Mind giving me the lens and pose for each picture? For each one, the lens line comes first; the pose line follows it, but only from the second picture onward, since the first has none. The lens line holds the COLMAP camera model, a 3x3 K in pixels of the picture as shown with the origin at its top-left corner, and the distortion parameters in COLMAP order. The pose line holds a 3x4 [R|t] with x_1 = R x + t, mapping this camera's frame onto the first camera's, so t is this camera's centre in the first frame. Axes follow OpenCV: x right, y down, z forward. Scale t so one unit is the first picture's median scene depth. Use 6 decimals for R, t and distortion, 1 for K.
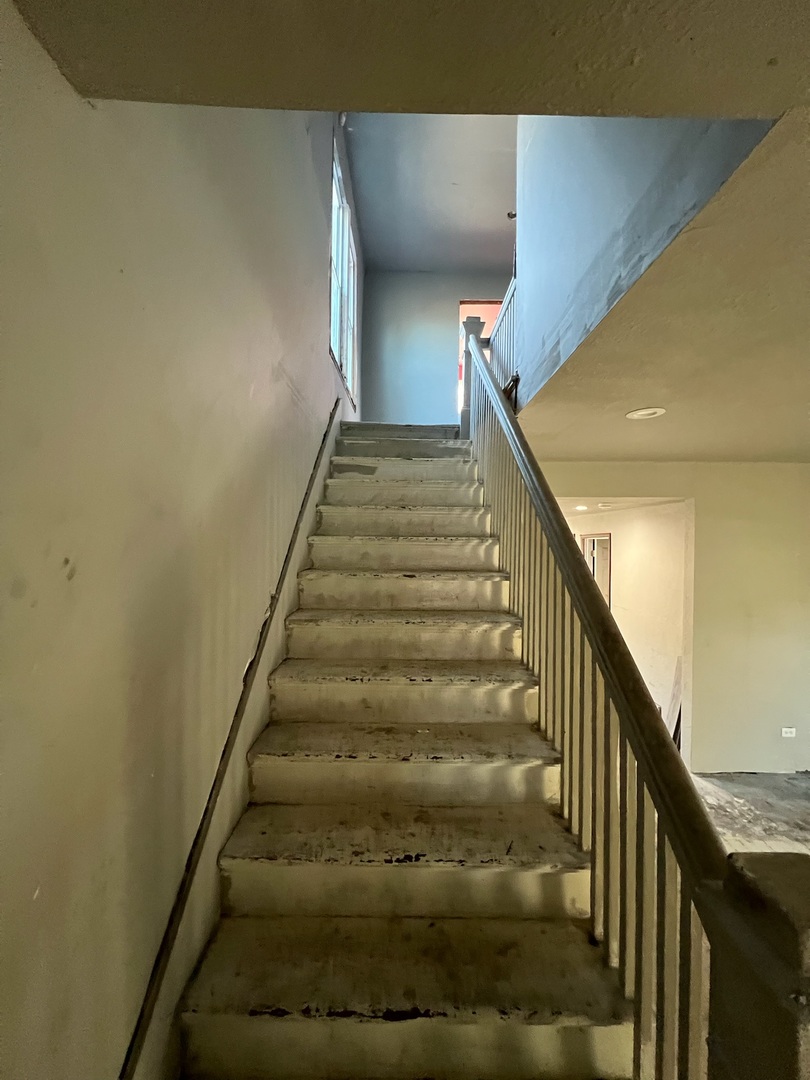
lens RADIAL K [[427.6, 0, 404.6], [0, 427.6, 544.1], [0, 0, 1]] dist [-0.002192, 0.000240]
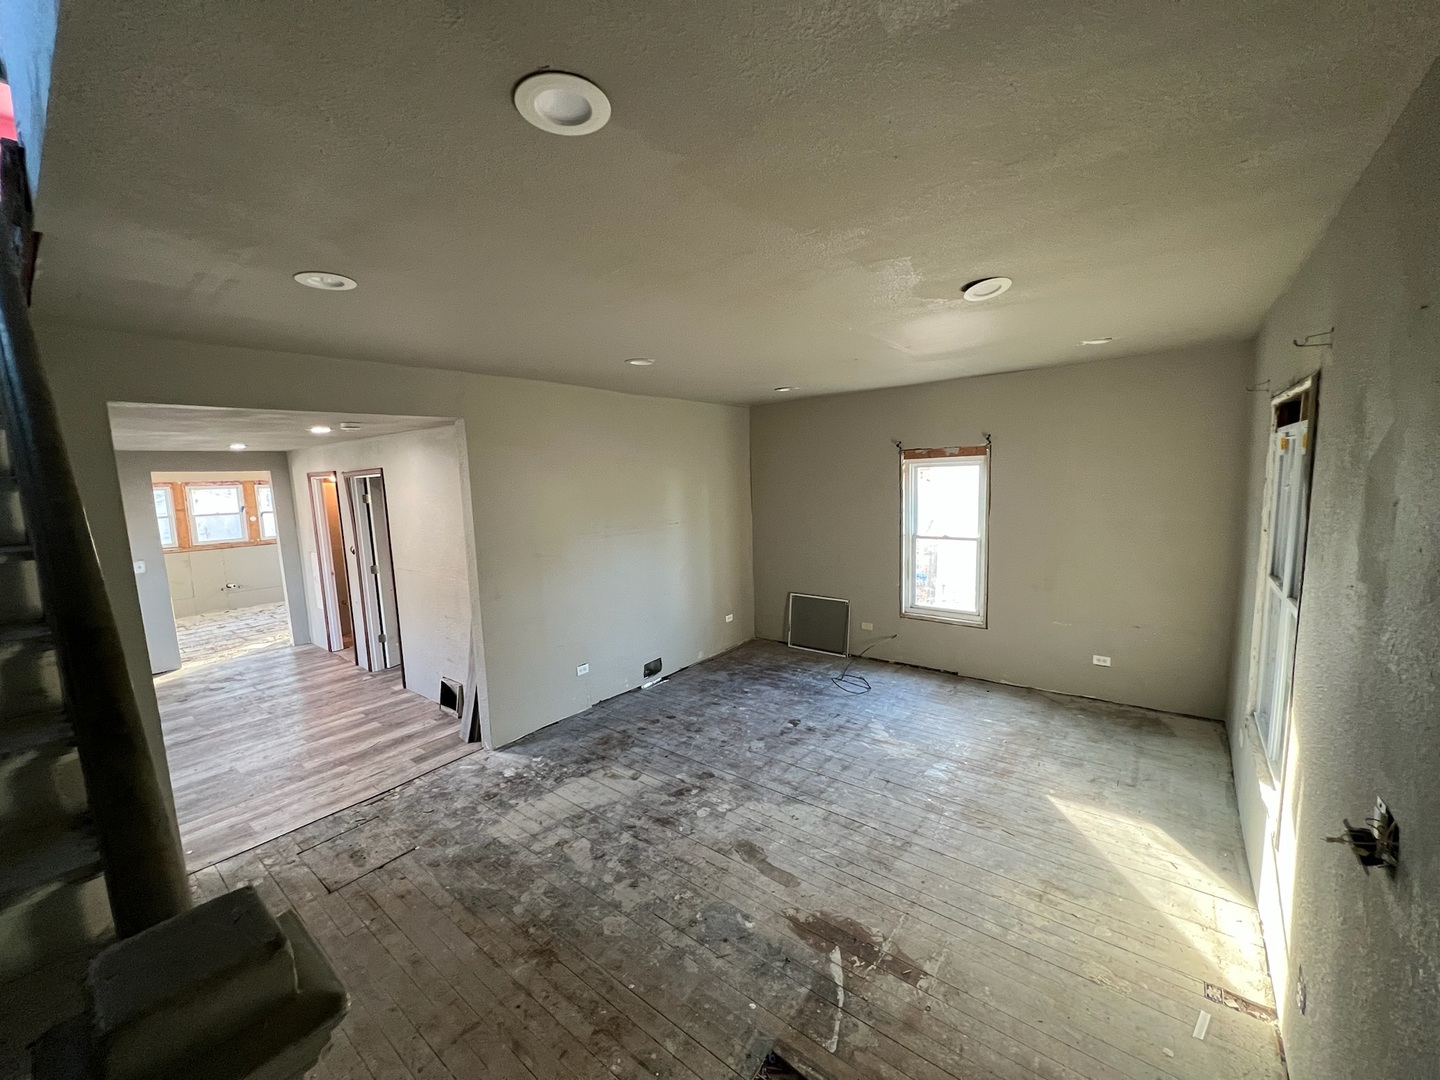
lens RADIAL K [[570.1, 0, 717.2], [0, 570.1, 546.1], [0, 0, 1]] dist [-0.002192, 0.000240]
pose [[0.621645, -0.131161, 0.772239, 0.142706], [0.049533, 0.990490, 0.128356, 0.014793], [-0.781731, -0.041541, 0.622231, -0.033457]]
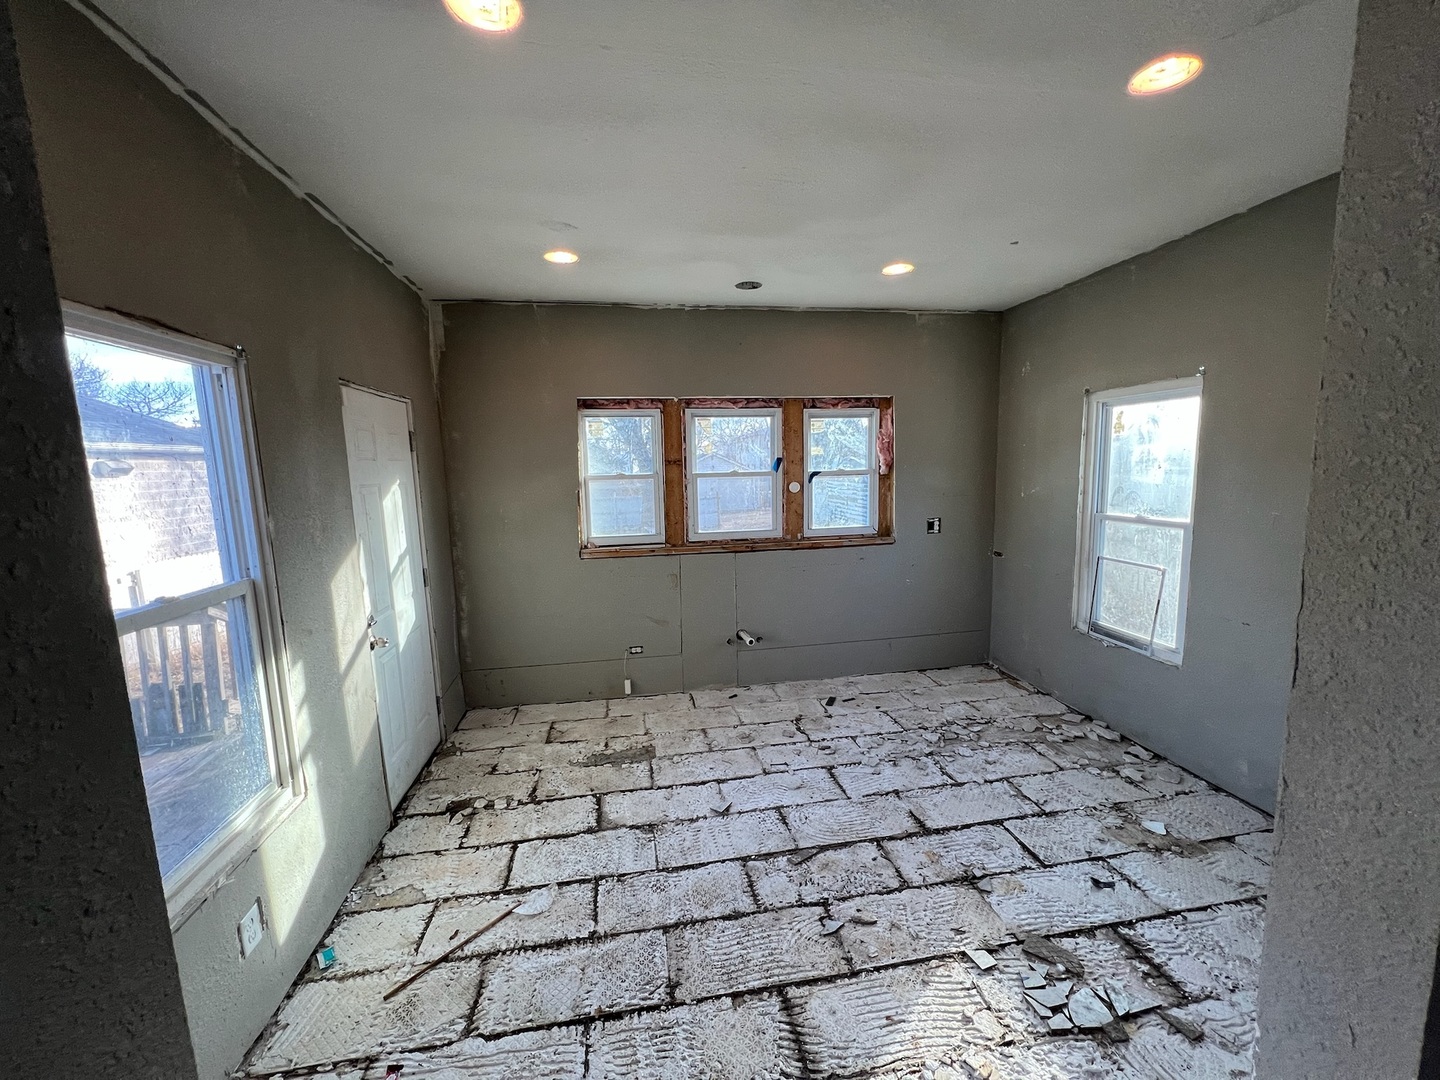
lens RADIAL K [[570.1, 0, 721.1], [0, 570.1, 538.6], [0, 0, 1]] dist [-0.002192, 0.000240]
pose [[0.984318, -0.064939, 0.164018, 0.547884], [0.042721, 0.989852, 0.135525, 0.065846], [-0.171155, -0.126393, 0.977103, 2.365325]]
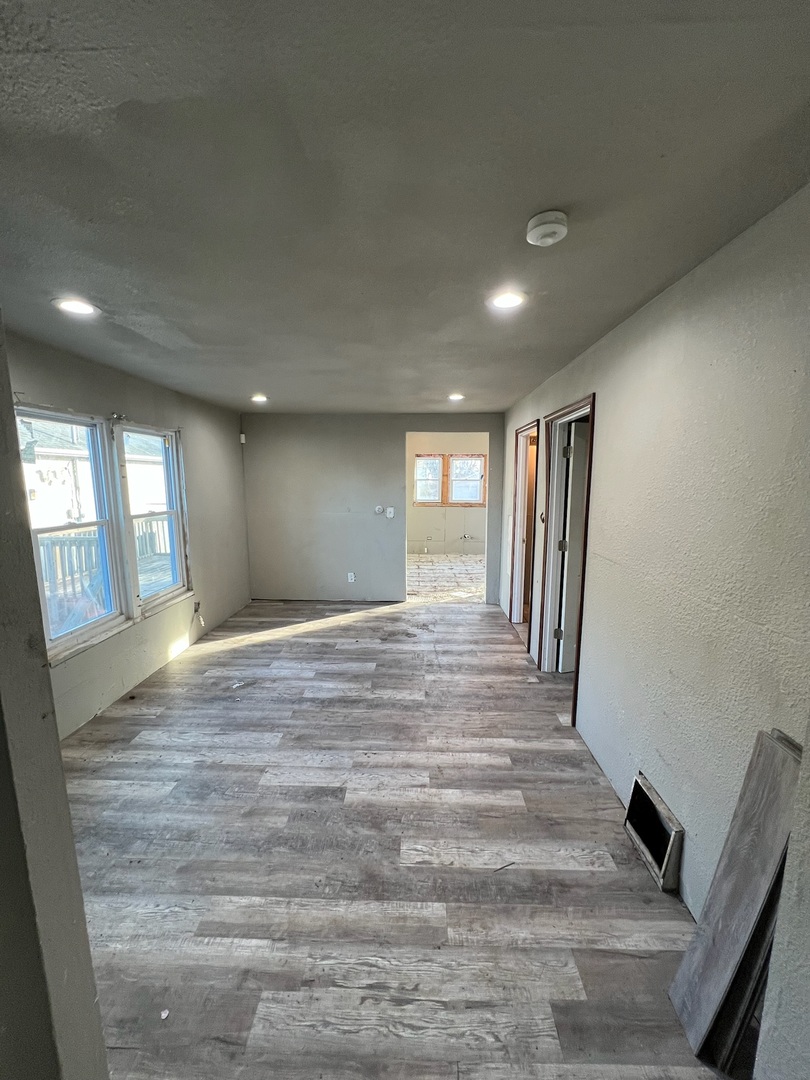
lens RADIAL K [[427.6, 0, 404.5], [0, 427.6, 543.2], [0, 0, 1]] dist [-0.002192, 0.000240]
pose [[0.999321, -0.011274, -0.035069, 0.490835], [0.016105, 0.989919, 0.140712, 0.104952], [0.033129, -0.141182, 0.989429, 0.863233]]
